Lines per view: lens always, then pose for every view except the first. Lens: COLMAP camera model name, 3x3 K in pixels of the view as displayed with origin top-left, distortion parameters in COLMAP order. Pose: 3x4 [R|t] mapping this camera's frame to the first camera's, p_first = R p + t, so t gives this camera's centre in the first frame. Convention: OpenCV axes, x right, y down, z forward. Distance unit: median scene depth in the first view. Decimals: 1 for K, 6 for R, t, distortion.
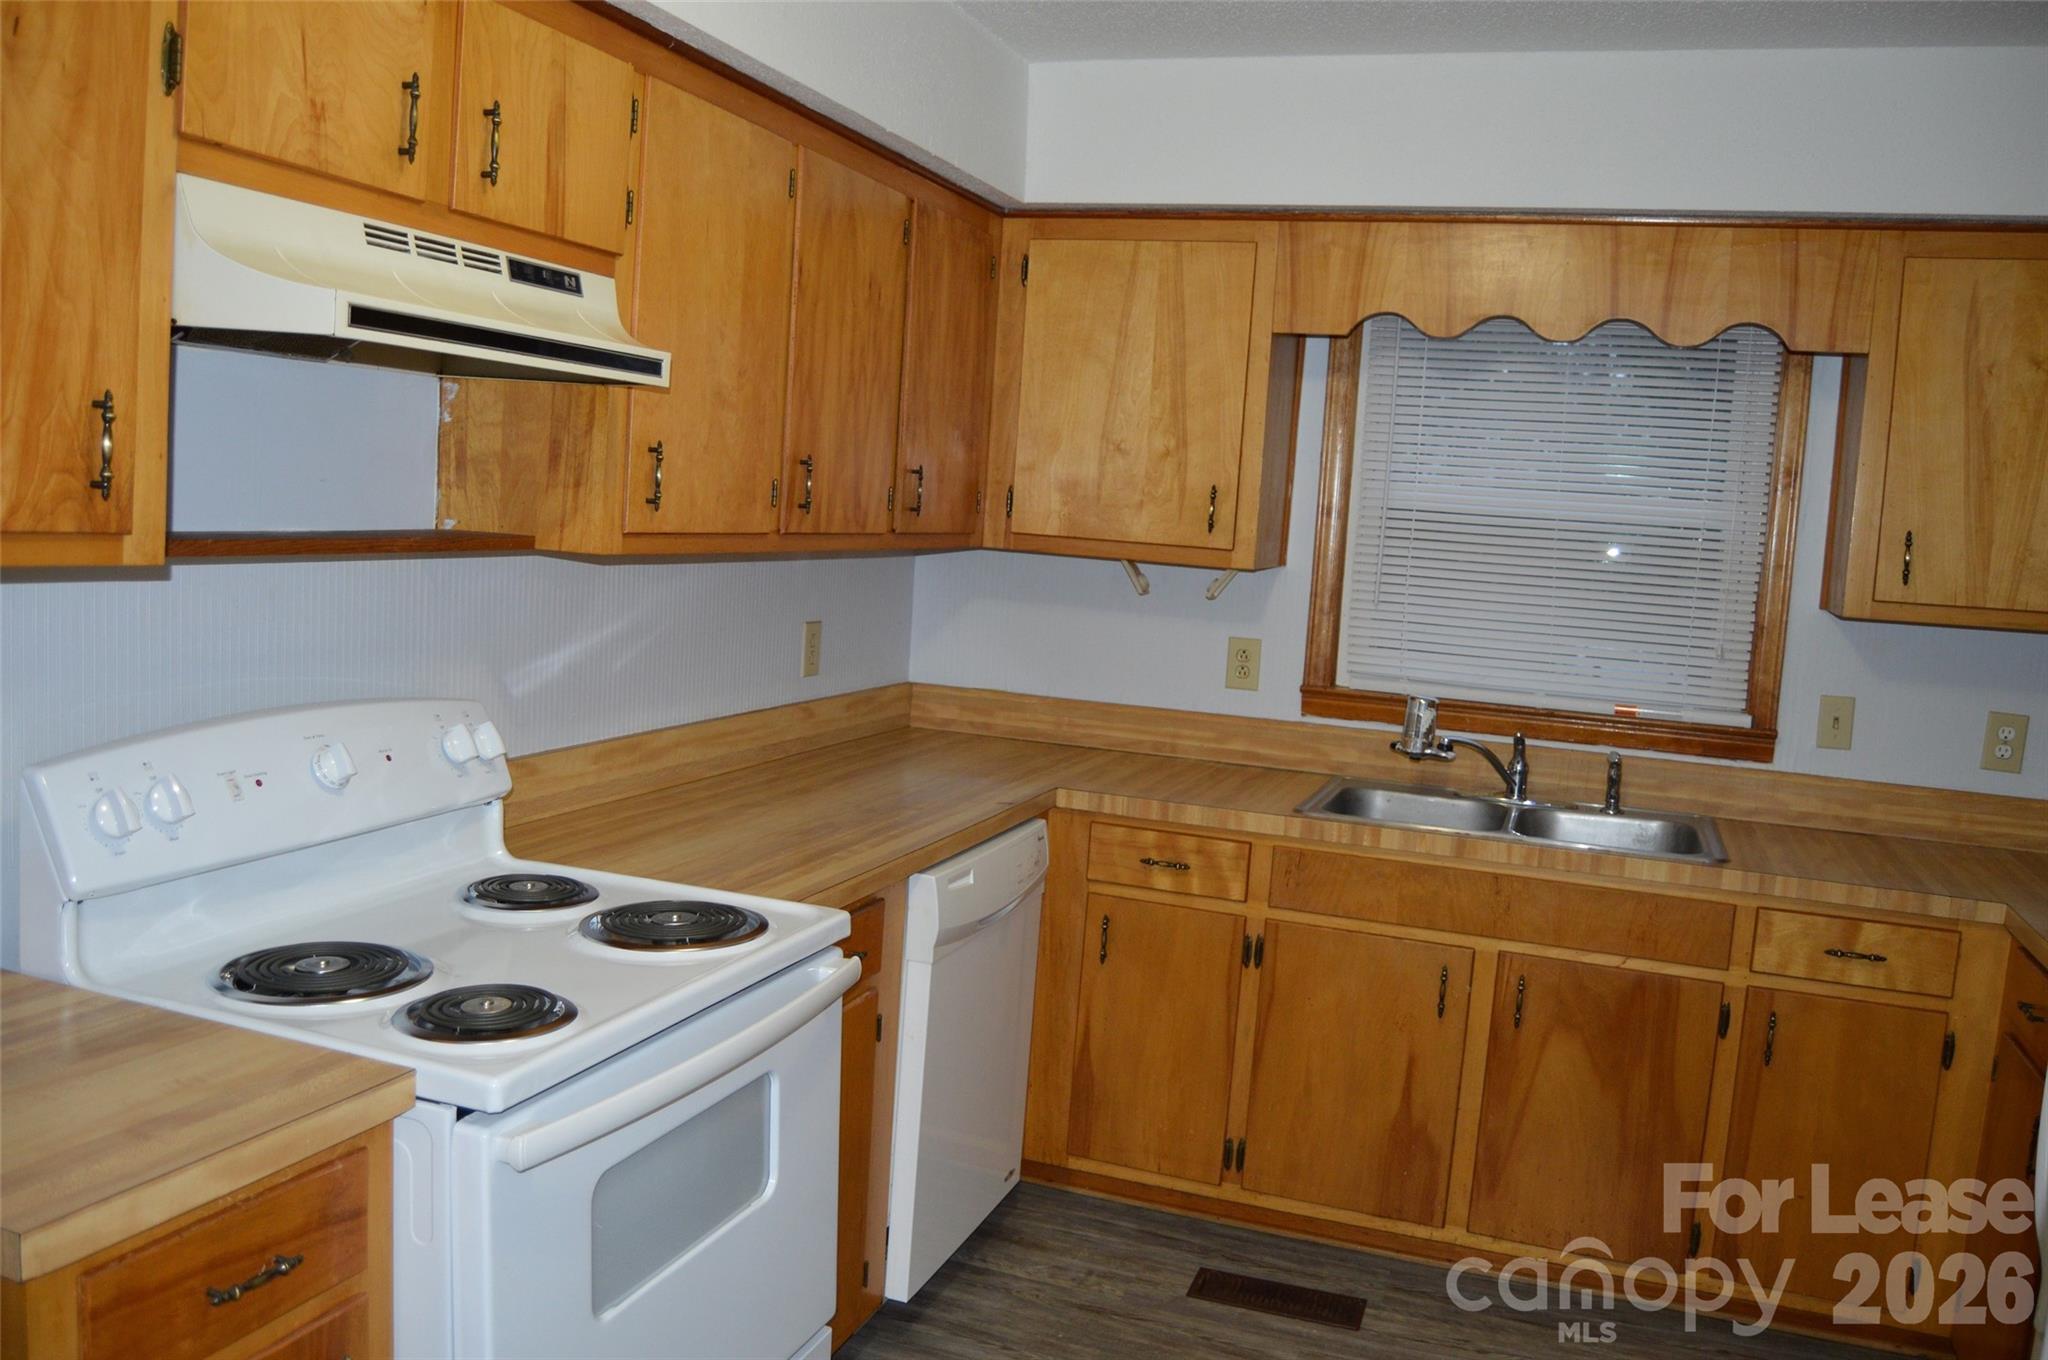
lens RADIAL K [[1622.1, 0, 1014.4], [0, 1622.1, 677.8], [0, 0, 1]] dist [-0.095604, 0.043048]
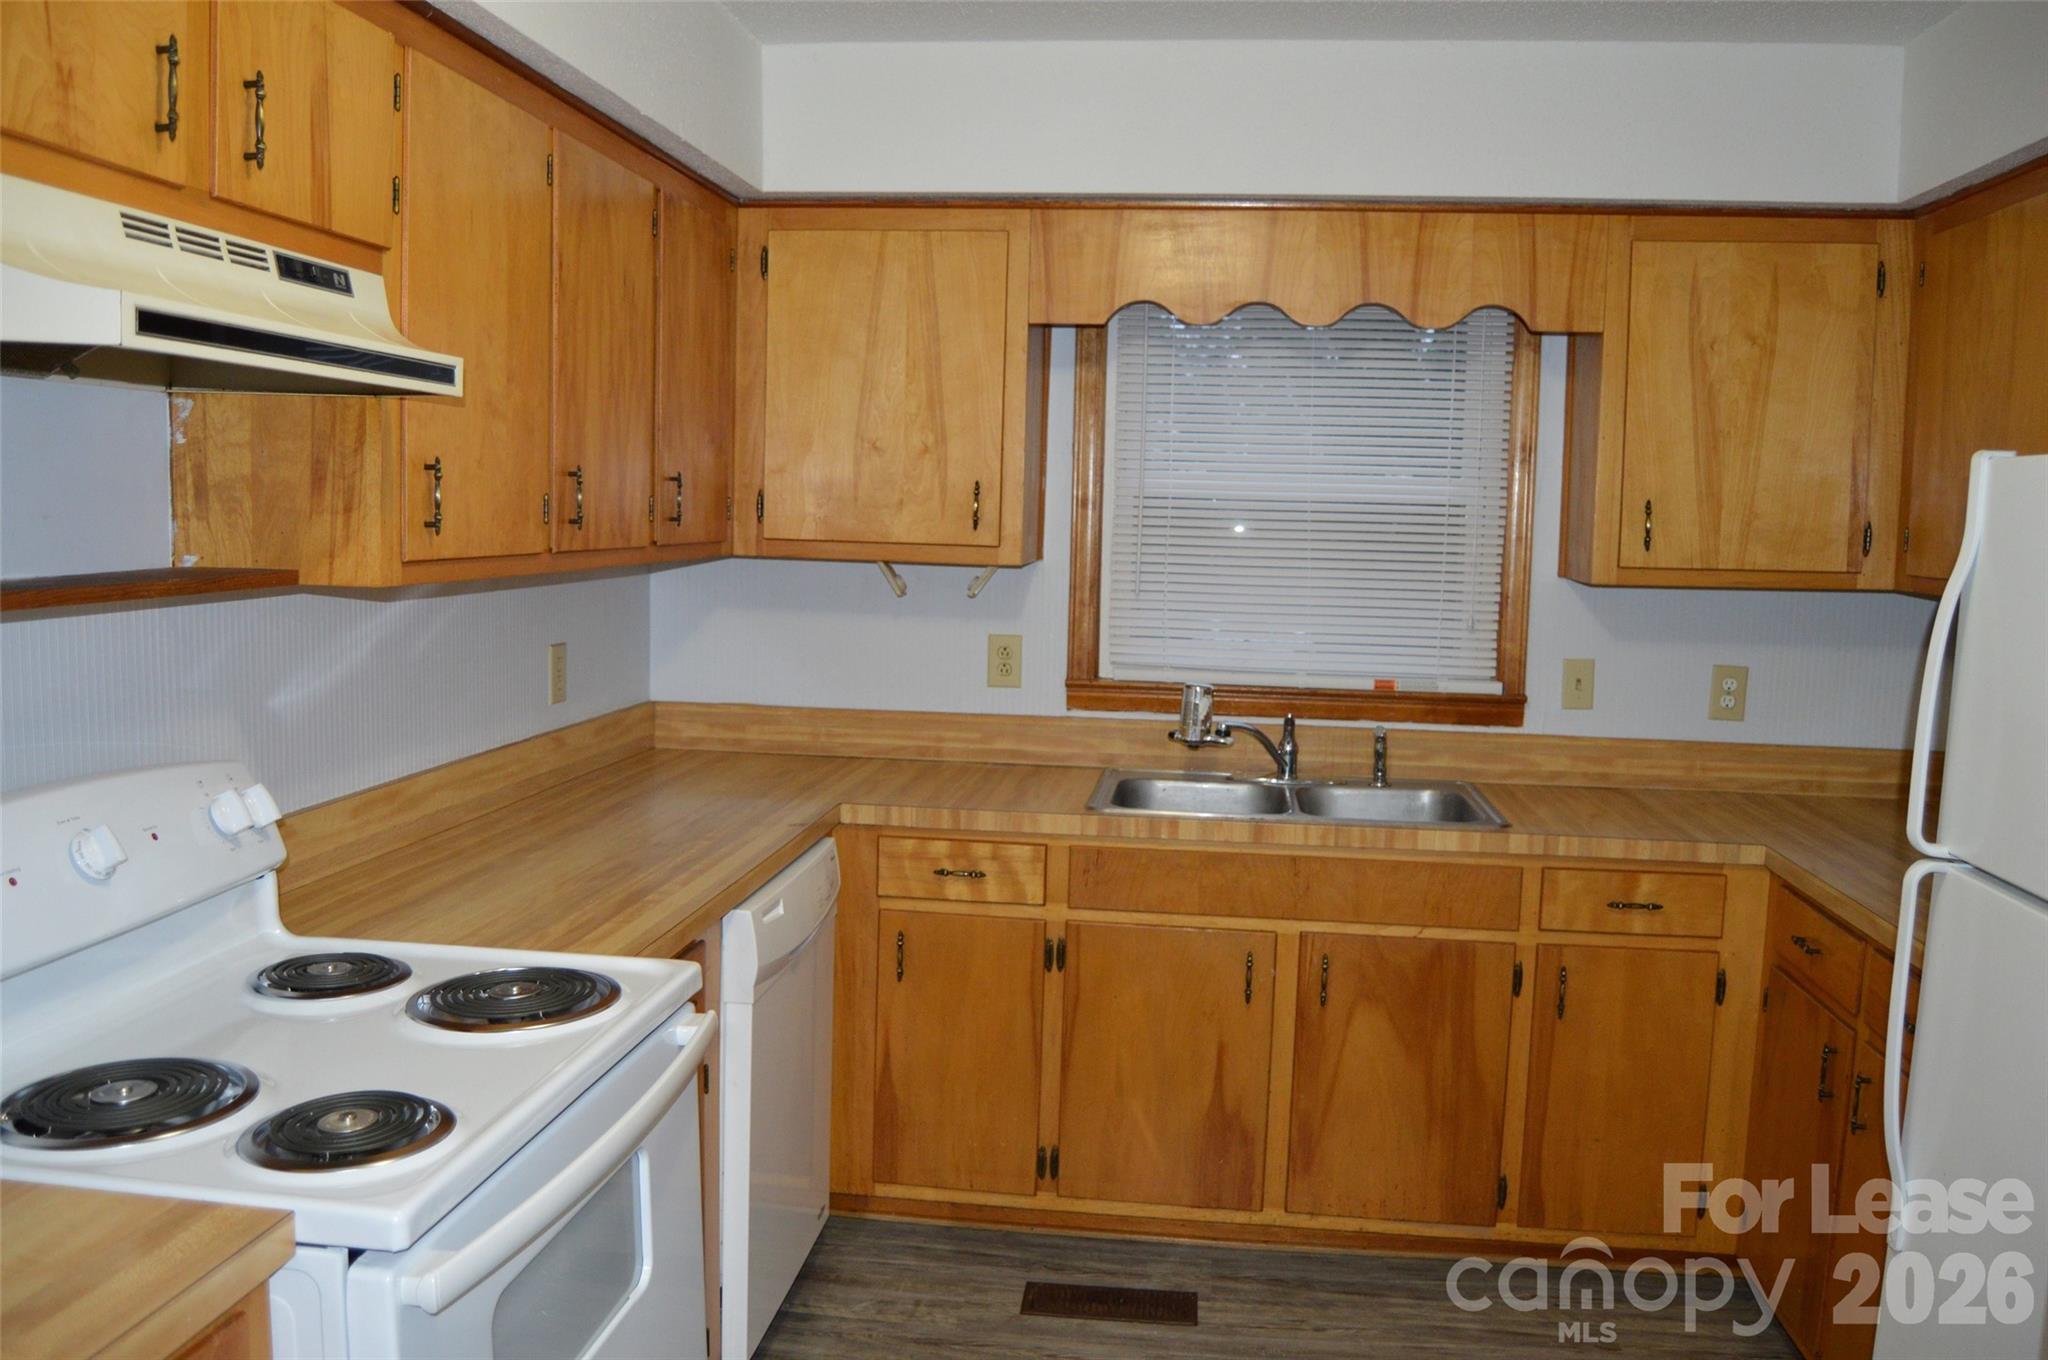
lens RADIAL K [[1622.1, 0, 1014.4], [0, 1622.1, 677.8], [0, 0, 1]] dist [-0.095604, 0.043048]
pose [[0.974054, -0.061637, 0.217760, -0.081671], [0.060609, 0.998096, 0.011406, -0.011441], [-0.218049, 0.002088, 0.975936, 0.047031]]
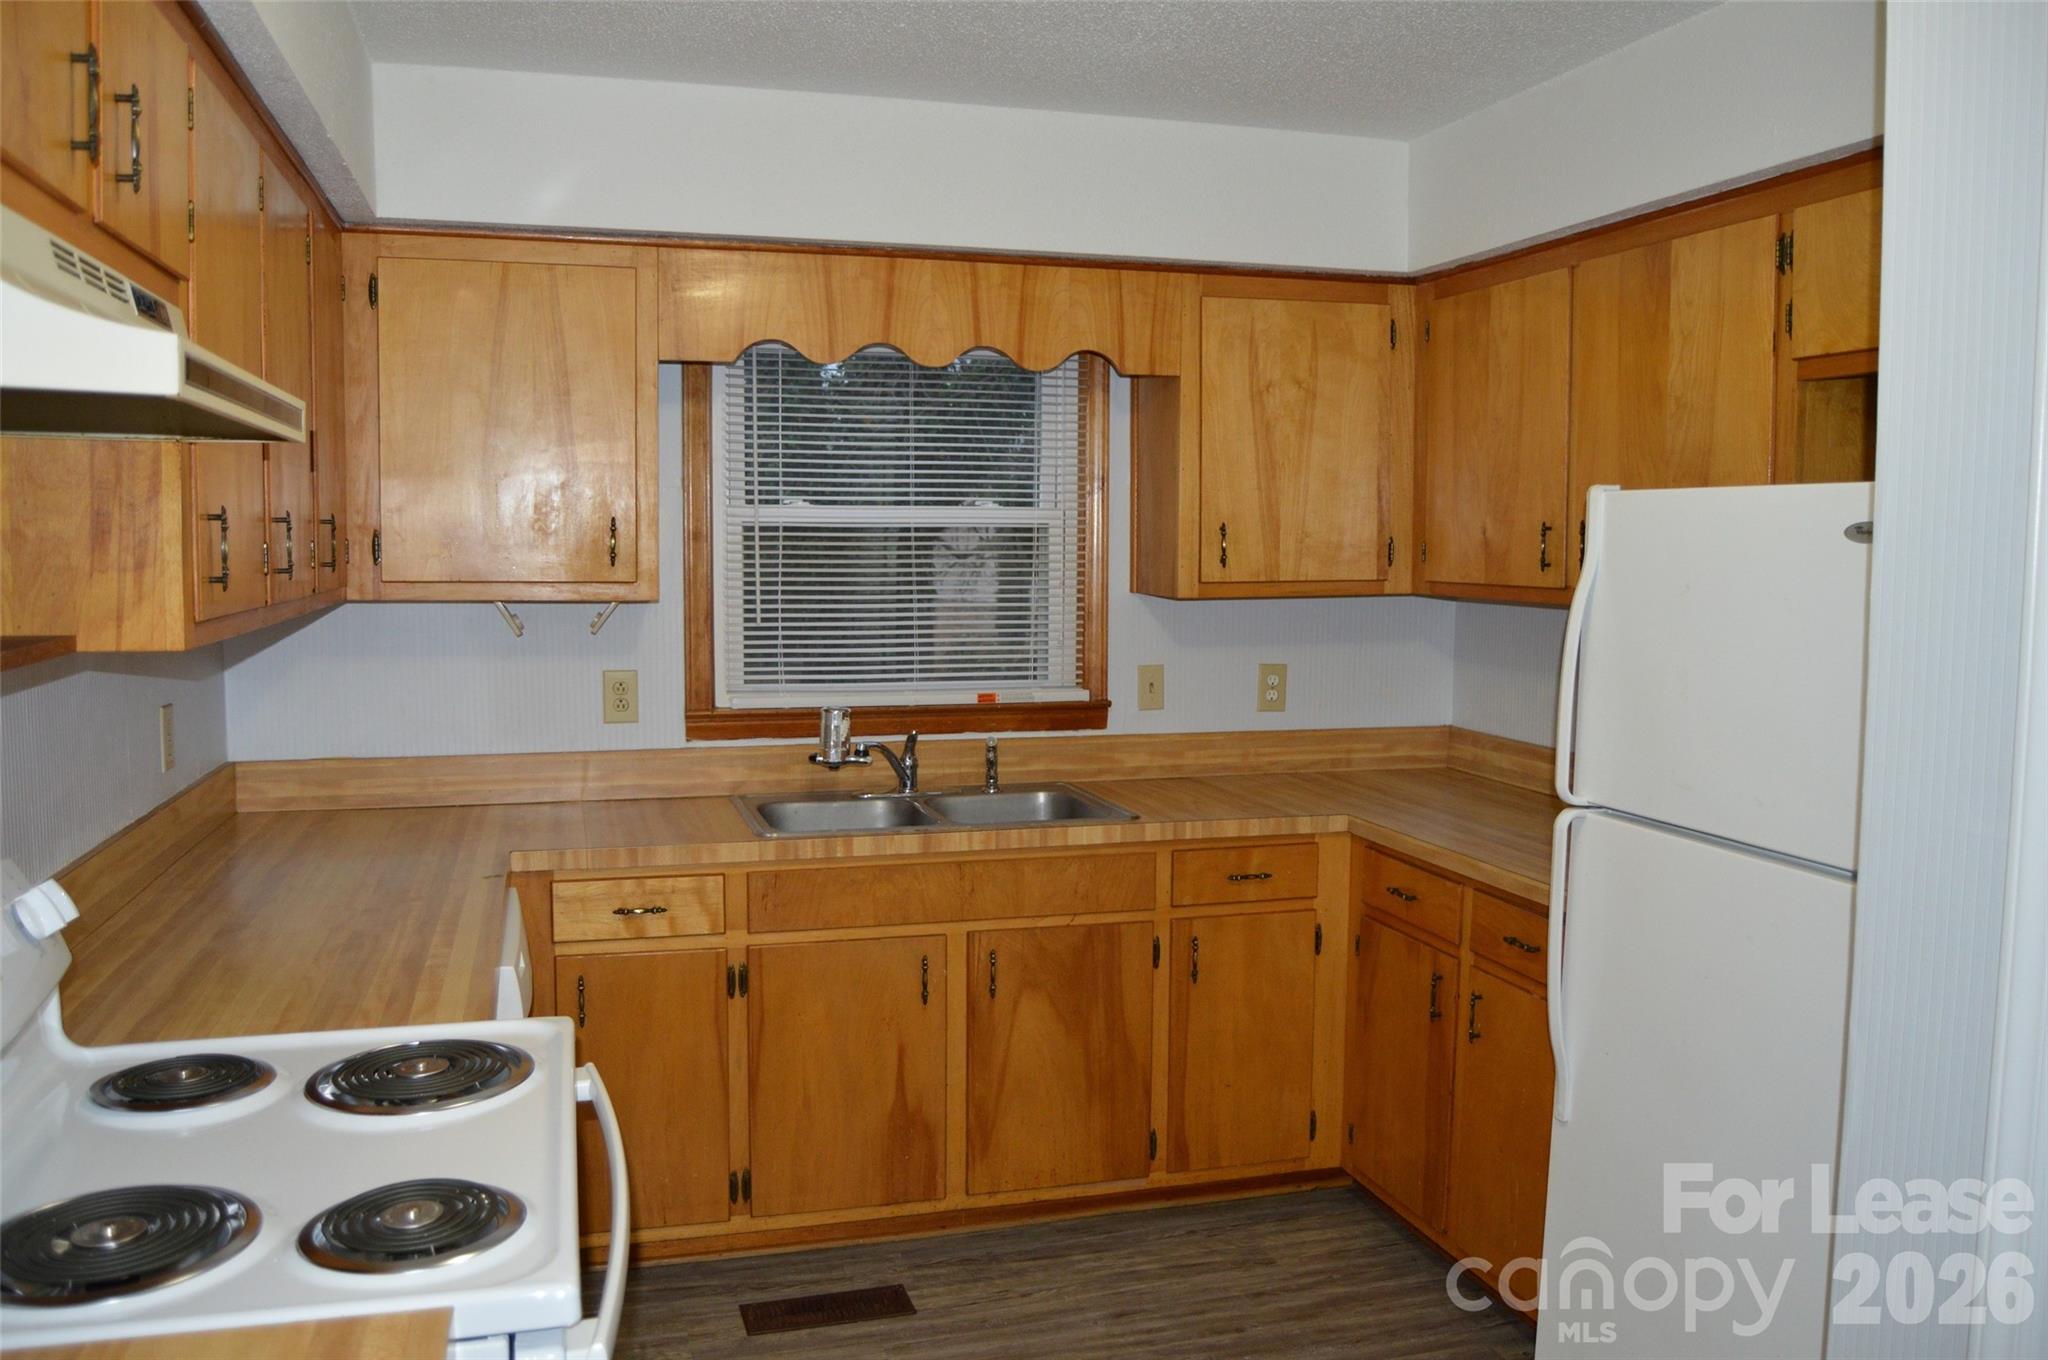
lens RADIAL K [[1621.1, 0, 1006.2], [0, 1621.1, 679.7], [0, 0, 1]] dist [-0.084365, -0.001102]
pose [[0.809110, -0.108876, 0.577483, -0.279817], [0.109315, 0.993421, 0.034134, -0.032205], [-0.577401, 0.035509, 0.815688, 0.085314]]
